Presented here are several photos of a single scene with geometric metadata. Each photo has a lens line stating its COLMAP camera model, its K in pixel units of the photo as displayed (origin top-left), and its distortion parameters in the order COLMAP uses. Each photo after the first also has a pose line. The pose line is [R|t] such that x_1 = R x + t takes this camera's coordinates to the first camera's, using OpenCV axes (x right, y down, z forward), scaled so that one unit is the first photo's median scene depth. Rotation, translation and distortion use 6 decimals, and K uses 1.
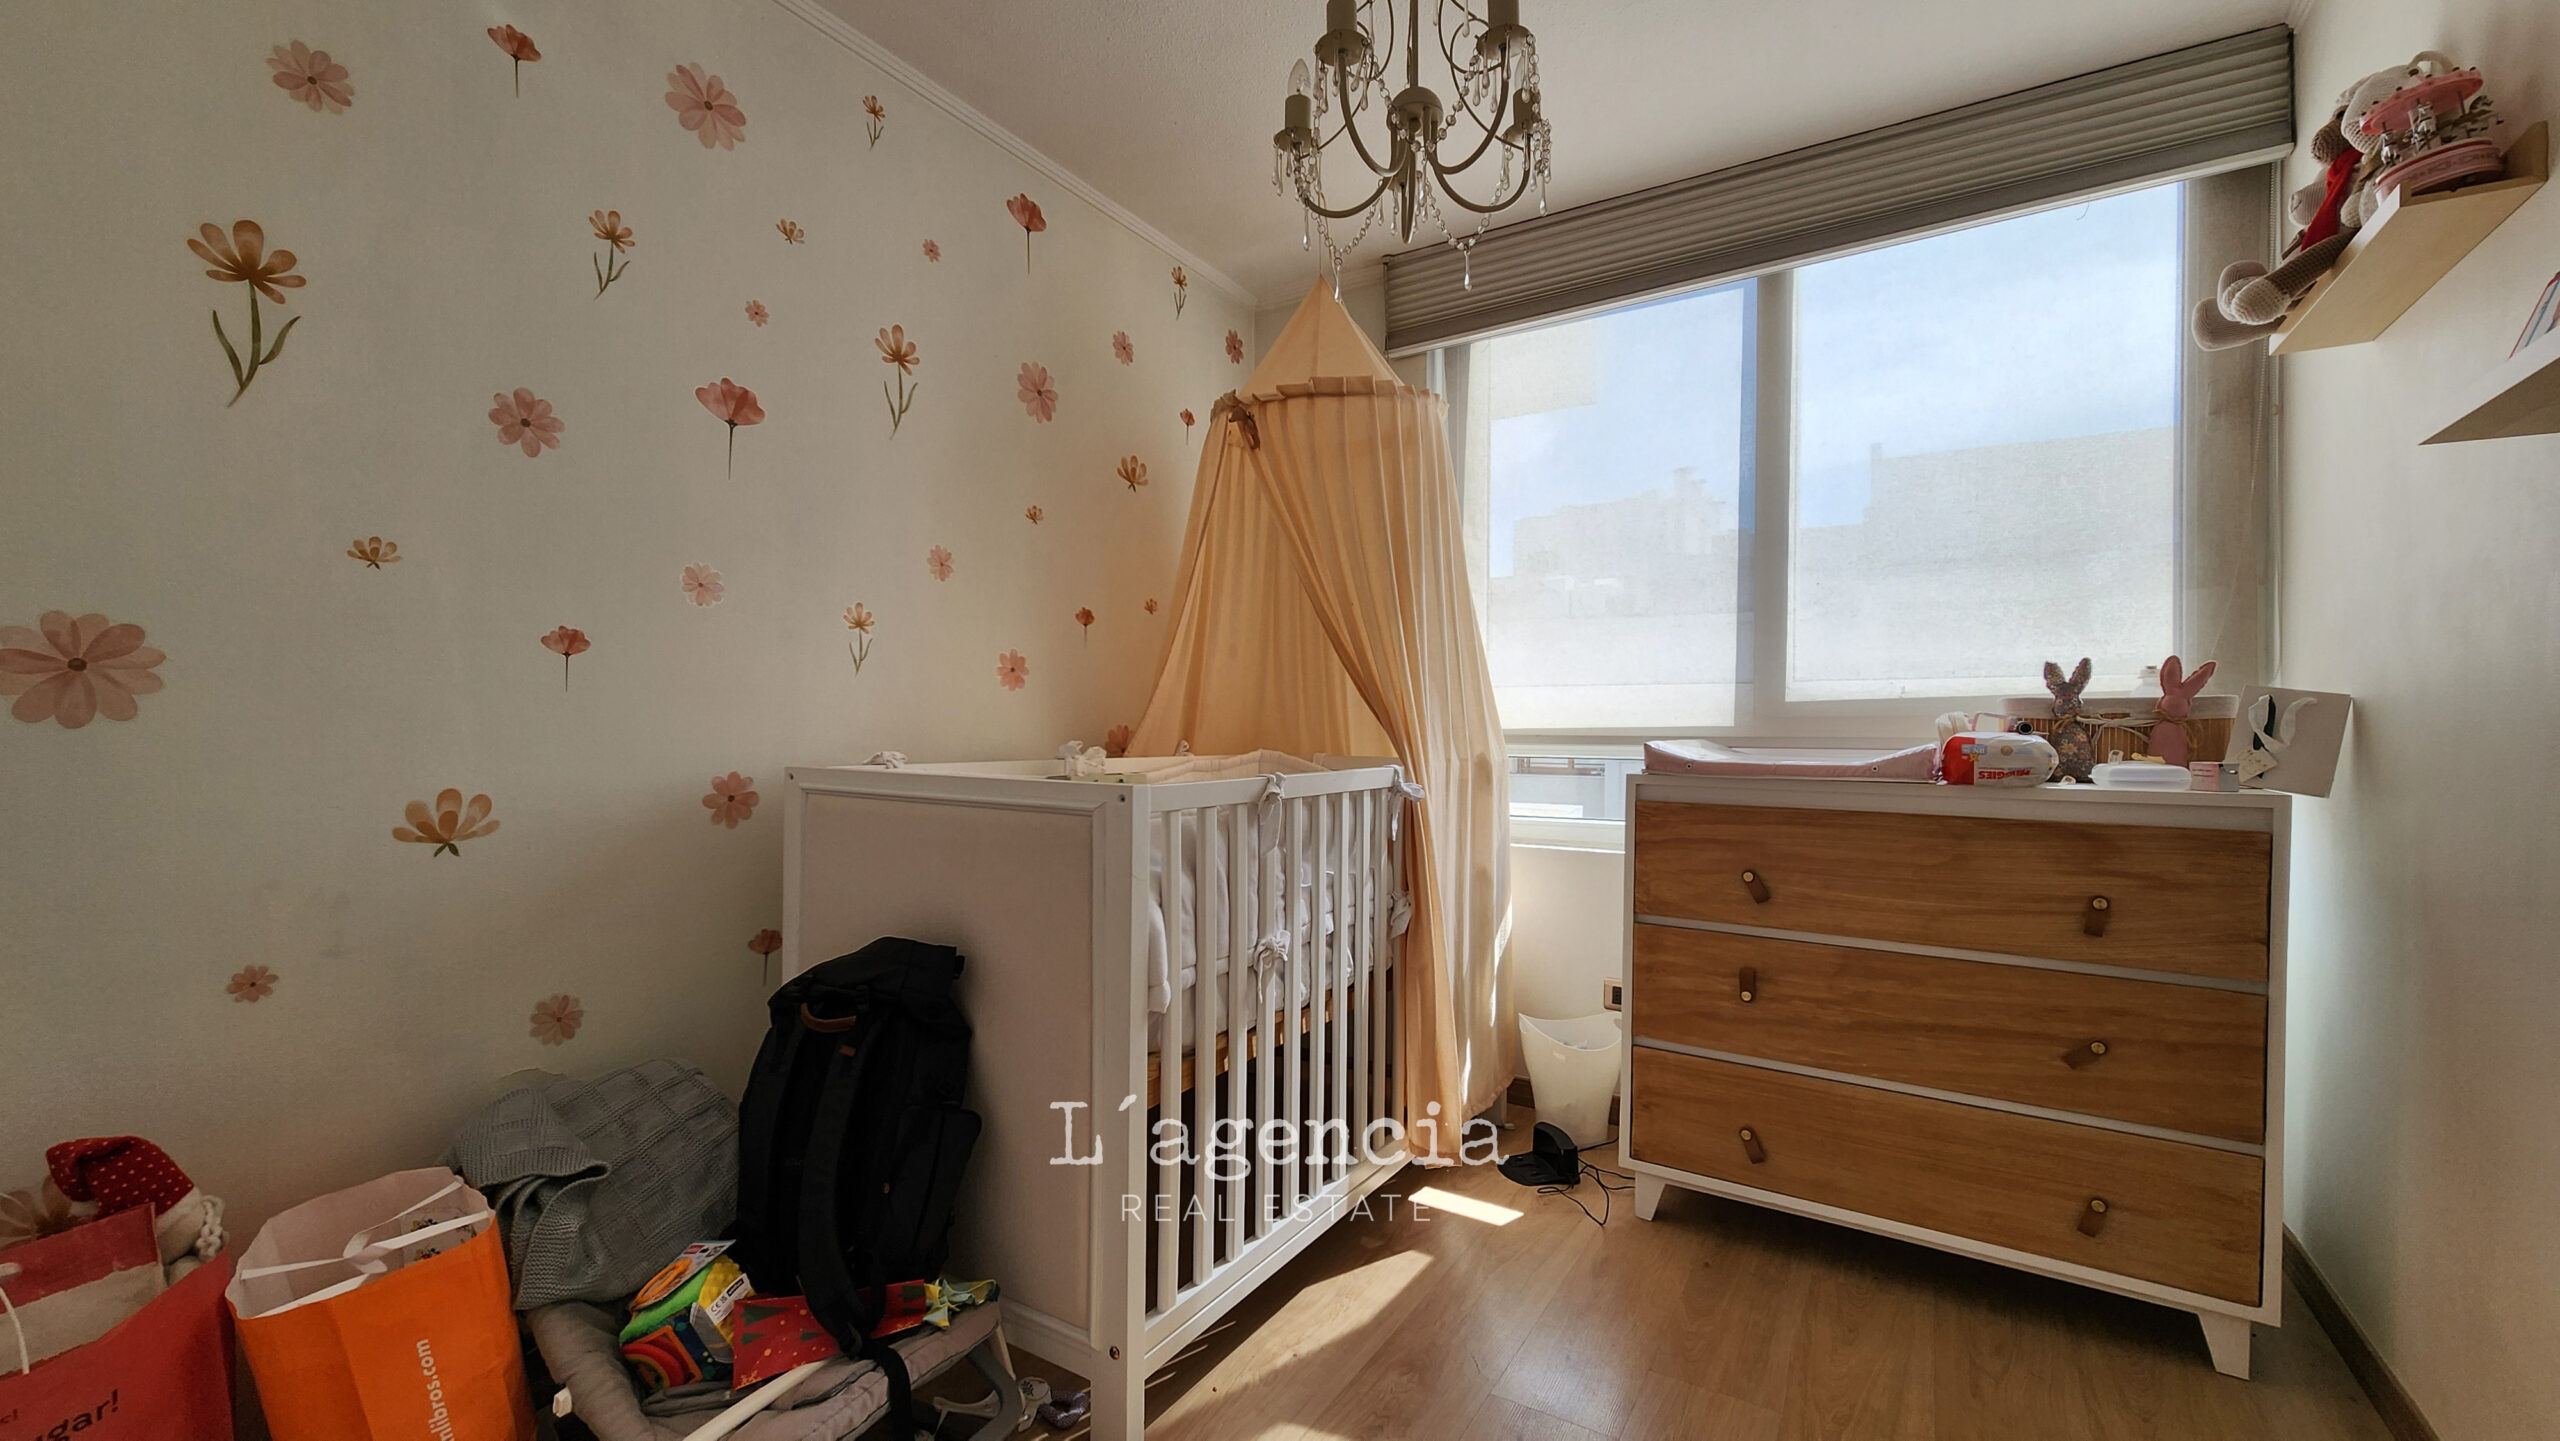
lens RADIAL K [[1048.8, 0, 1263.2], [0, 1048.8, 727.1], [0, 0, 1]] dist [0.000917, 0.000104]
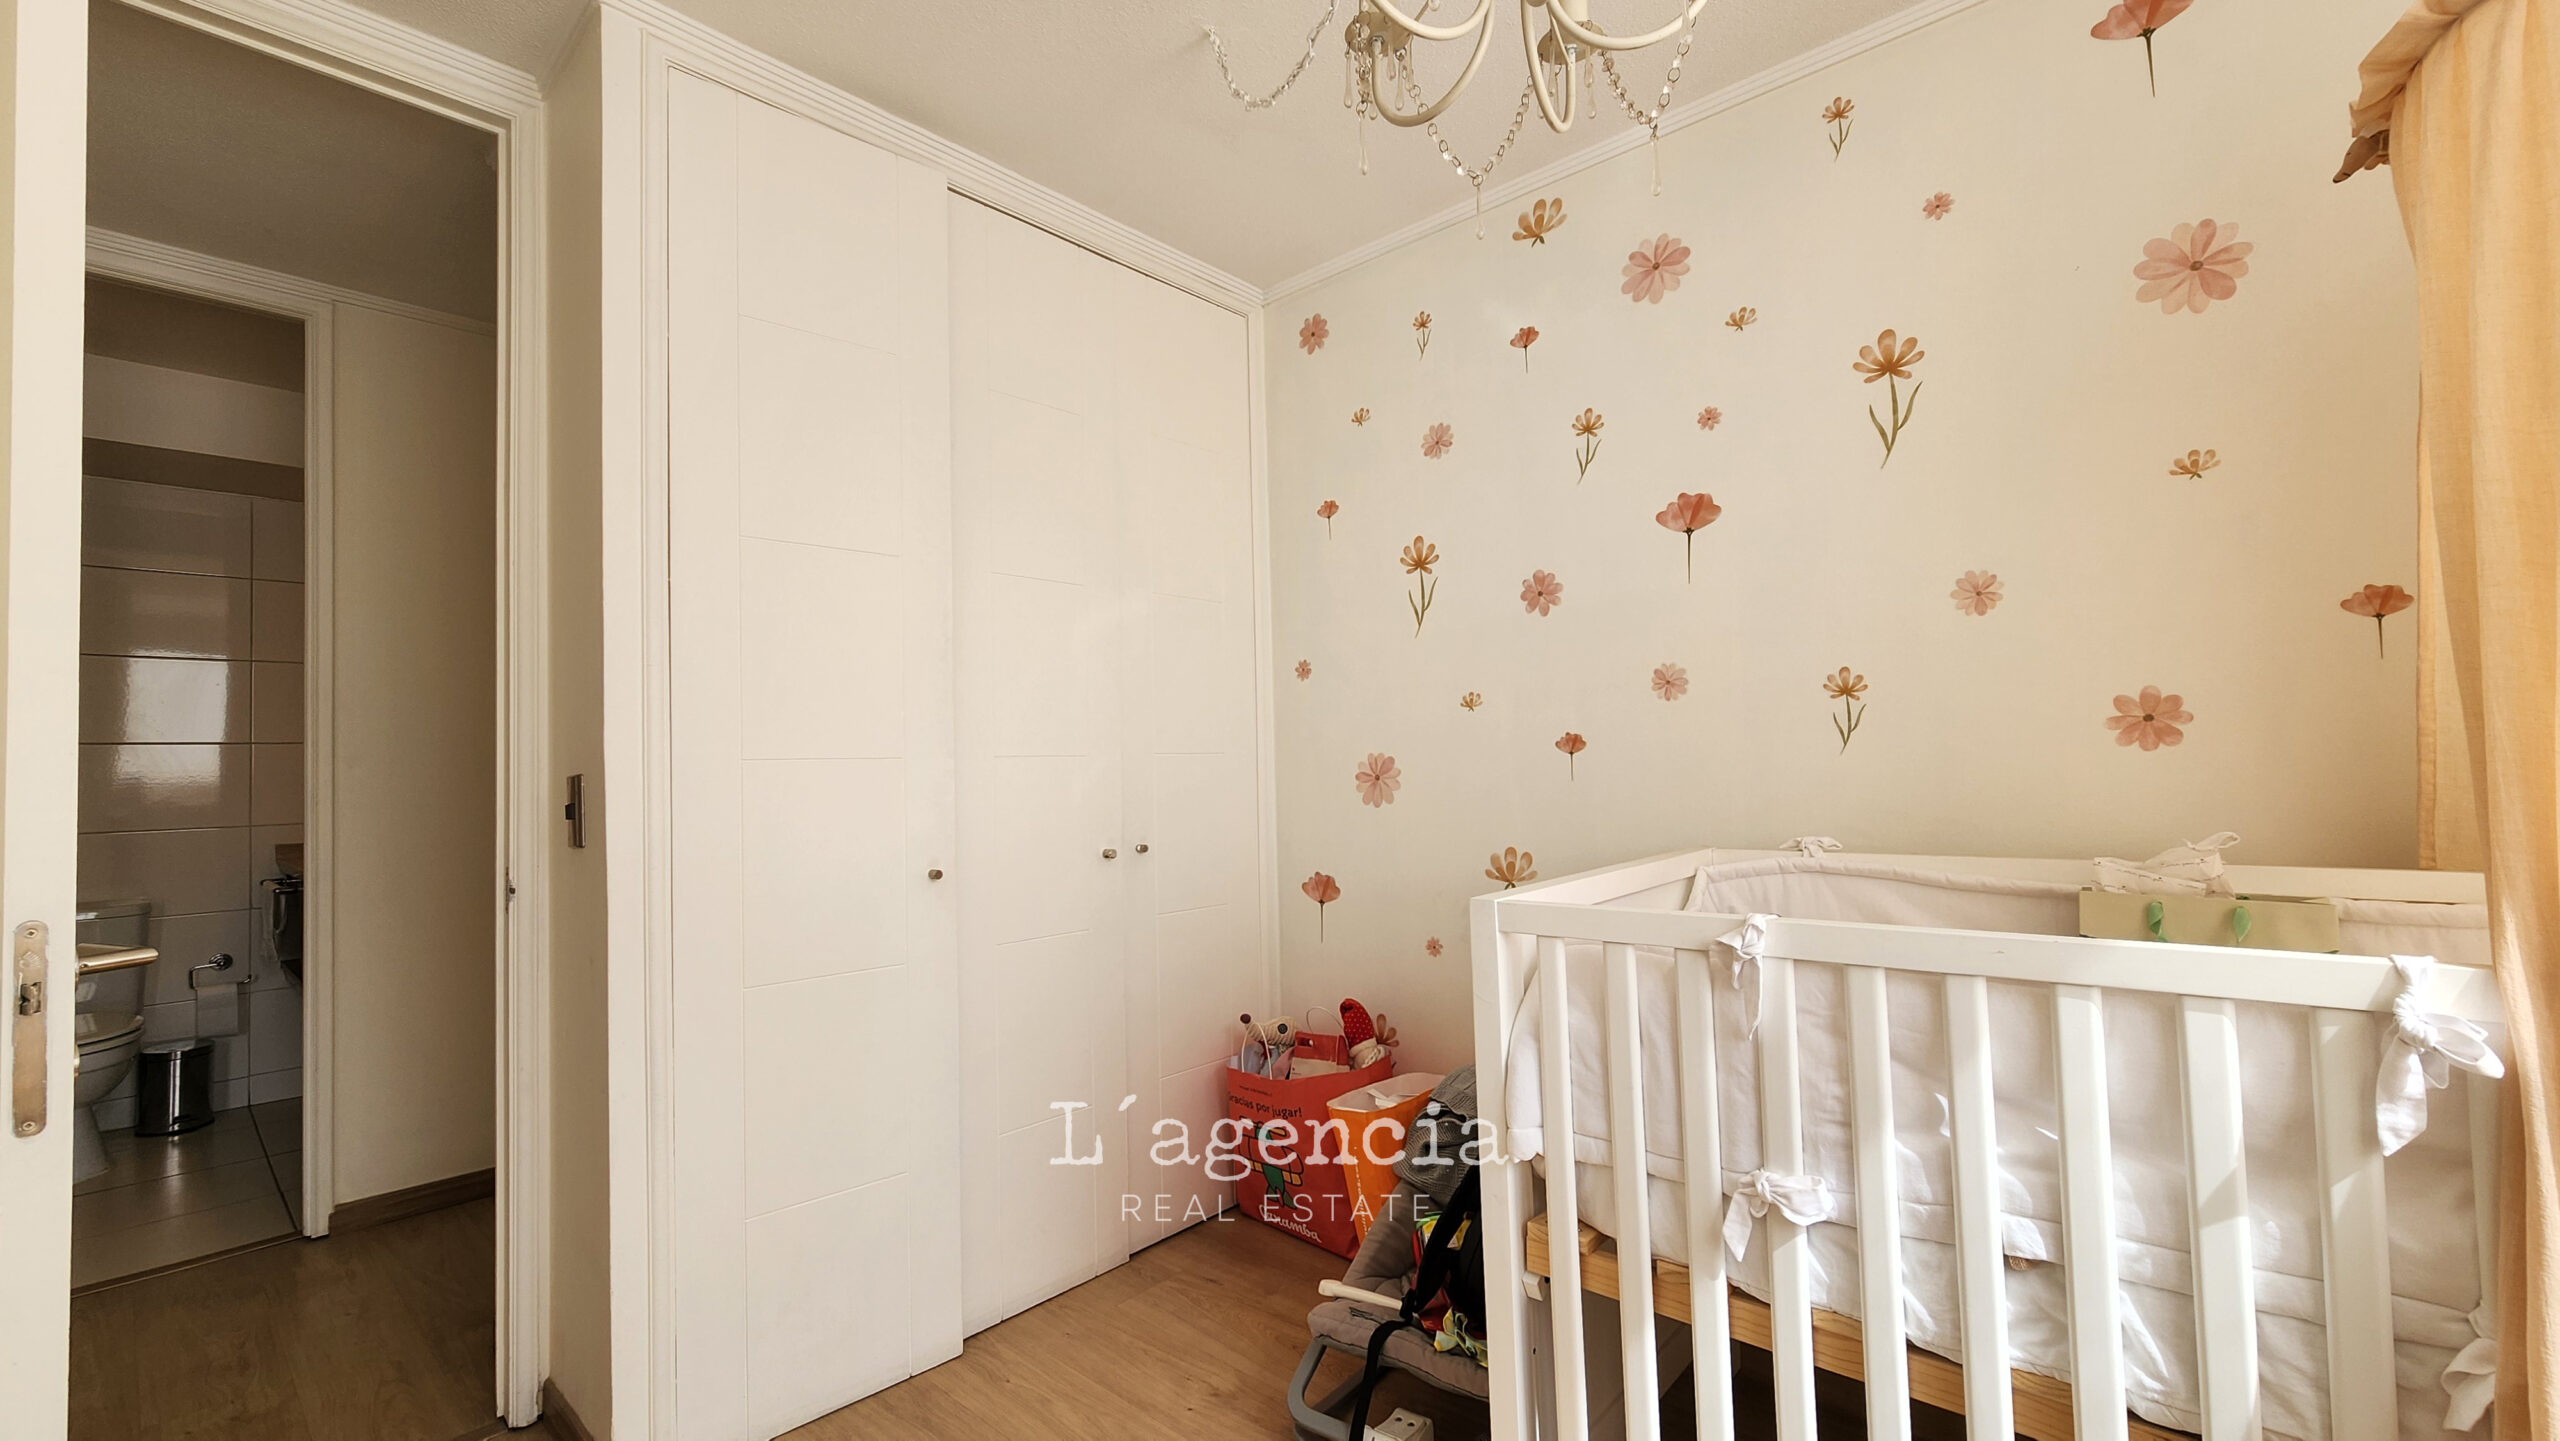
lens RADIAL K [[1048.8, 0, 1264.0], [0, 1048.8, 724.6], [0, 0, 1]] dist [0.000917, 0.000104]
pose [[-0.174167, -0.034770, -0.984102, 0.671462], [0.036655, 0.998455, -0.041764, -0.057699], [0.984034, -0.043346, -0.172623, 0.761934]]
